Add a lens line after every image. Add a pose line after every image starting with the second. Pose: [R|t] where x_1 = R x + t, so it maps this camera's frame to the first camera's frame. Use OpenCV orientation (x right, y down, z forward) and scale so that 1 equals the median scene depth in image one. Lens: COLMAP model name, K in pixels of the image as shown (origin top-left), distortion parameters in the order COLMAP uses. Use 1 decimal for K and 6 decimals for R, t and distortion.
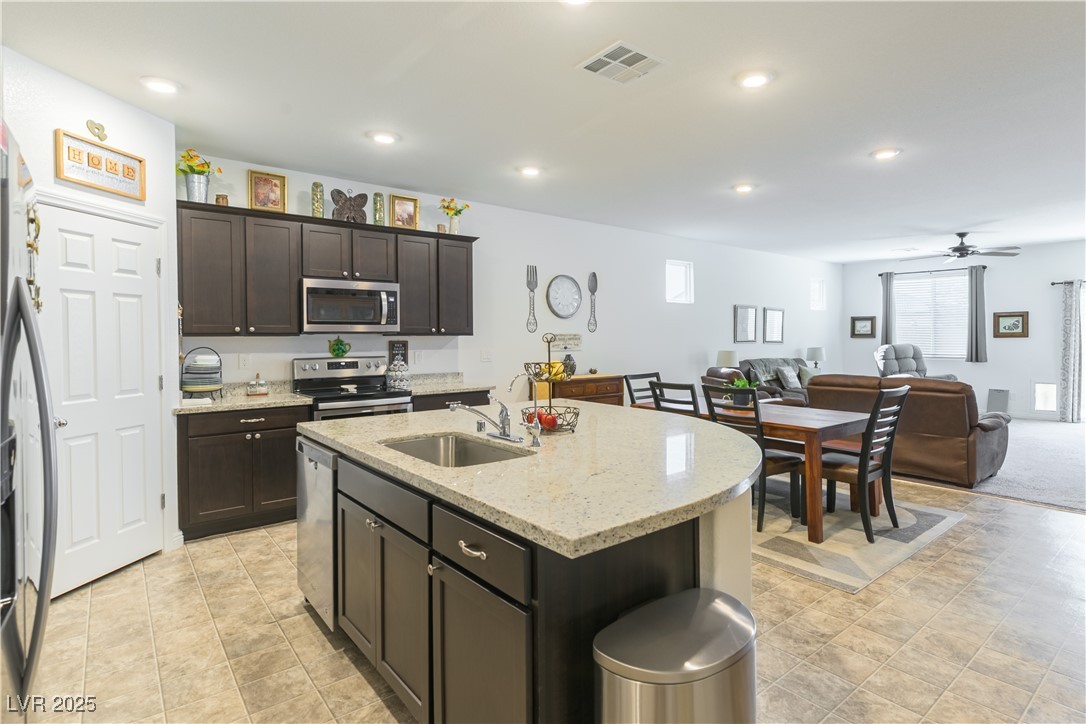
lens RADIAL K [[553.8, 0, 586.5], [0, 553.8, 349.7], [0, 0, 1]] dist [-0.028341, 0.002826]
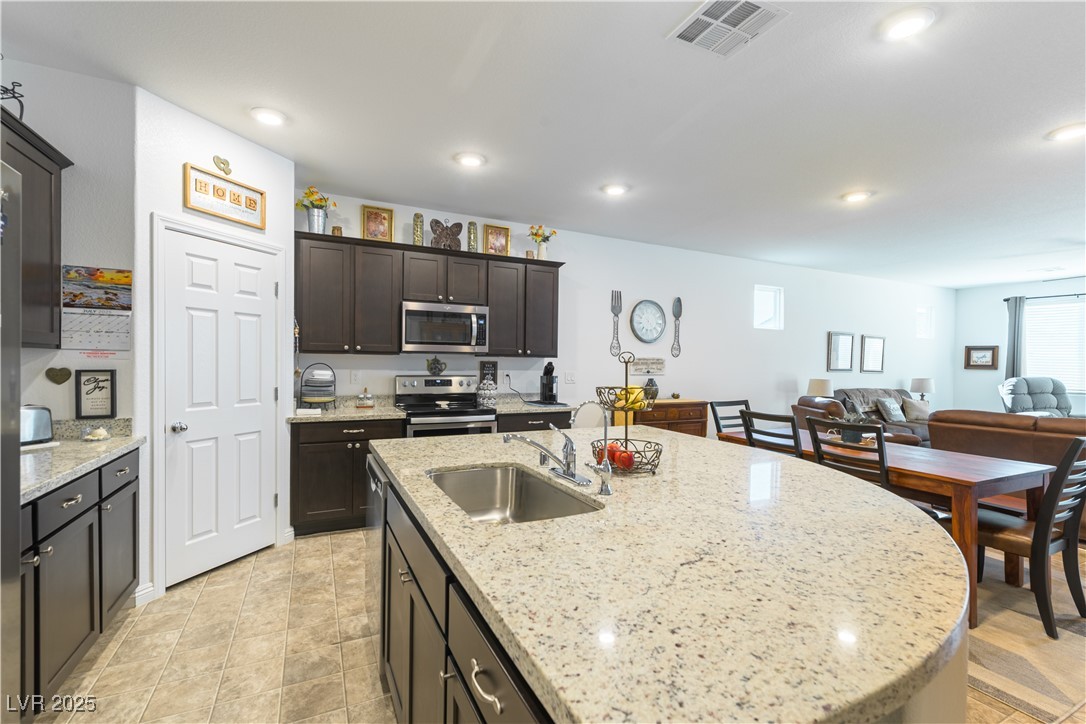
lens RADIAL K [[491.9, 0, 554.7], [0, 491.9, 364.8], [0, 0, 1]] dist [0.000023, -0.003872]
pose [[0.974116, 0.021037, -0.225067, -0.002370], [-0.025064, 0.999573, -0.015049, 0.001440], [0.224655, 0.020301, 0.974227, 0.086480]]
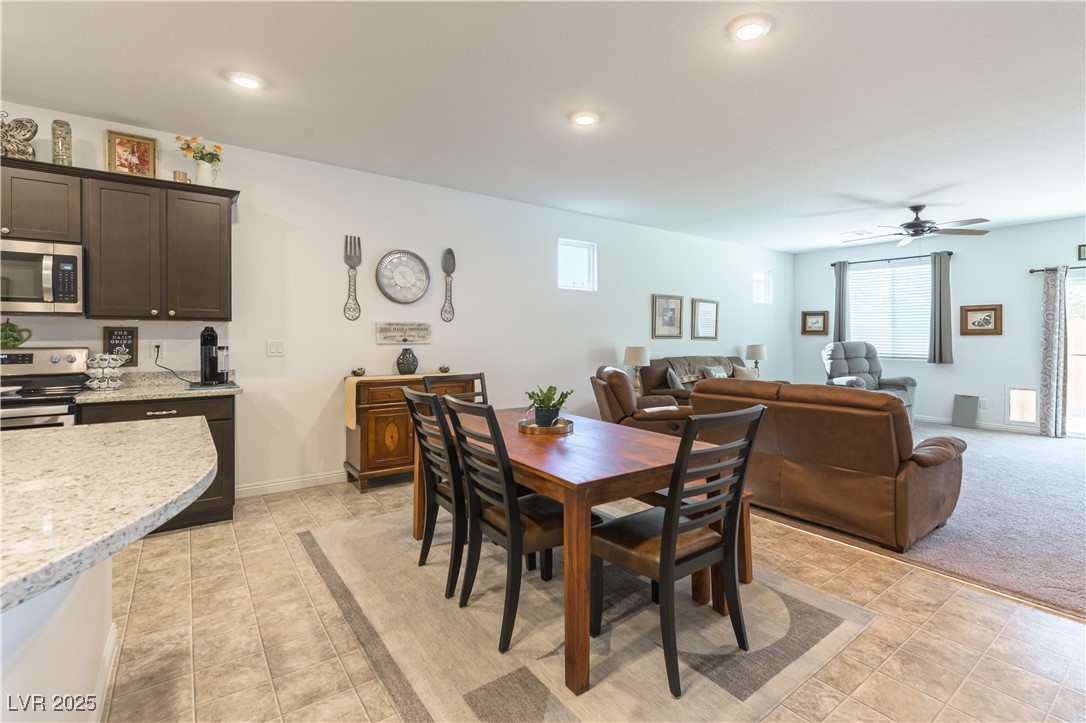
lens RADIAL K [[491.9, 0, 593.4], [0, 491.9, 346.7], [0, 0, 1]] dist [0.000023, -0.003872]
pose [[0.999500, 0.009839, -0.030062, 0.266228], [-0.009922, 0.999947, -0.002639, 0.005906], [0.030035, 0.002936, 0.999545, 0.288519]]
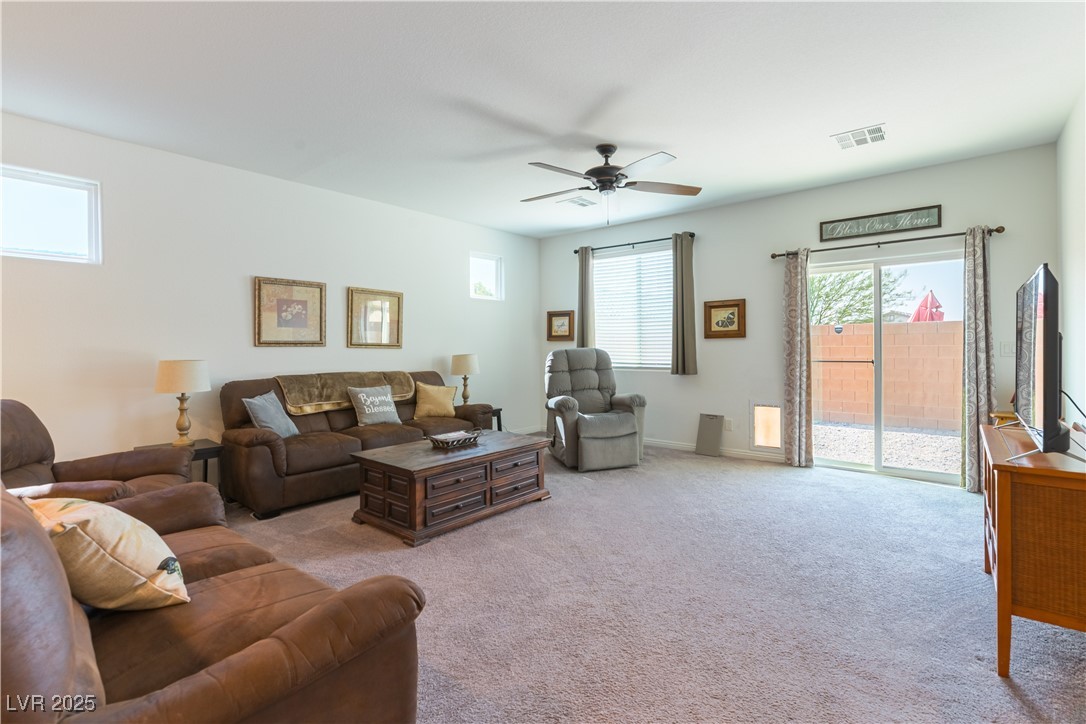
lens RADIAL K [[491.9, 0, 585.7], [0, 491.9, 357.9], [0, 0, 1]] dist [0.000023, -0.003872]
pose [[0.975749, -0.005618, 0.218818, 0.656585], [0.006199, 0.999979, -0.001968, 0.003648], [-0.218803, 0.003277, 0.975764, 0.606803]]
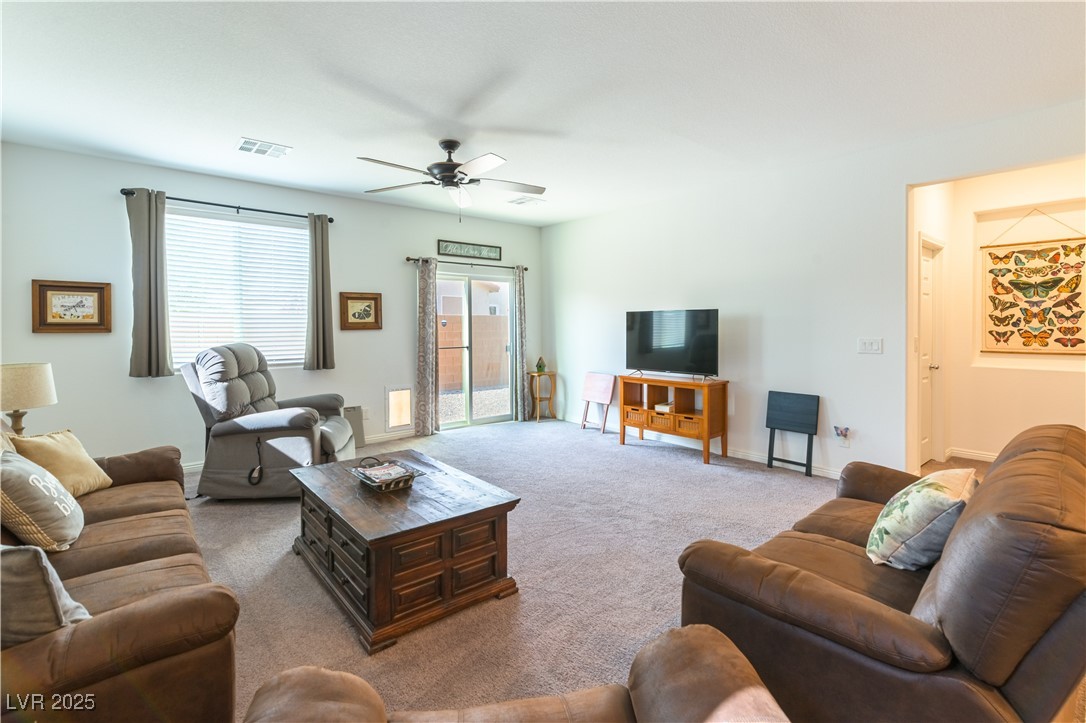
lens RADIAL K [[480.7, 0, 524.5], [0, 480.7, 333.1], [0, 0, 1]] dist [-0.000402, -0.000238]
pose [[0.019004, -0.013413, 0.999729, 0.233877], [0.027198, 0.999547, 0.012893, -0.027681], [-0.999449, 0.026946, 0.019360, 1.080290]]
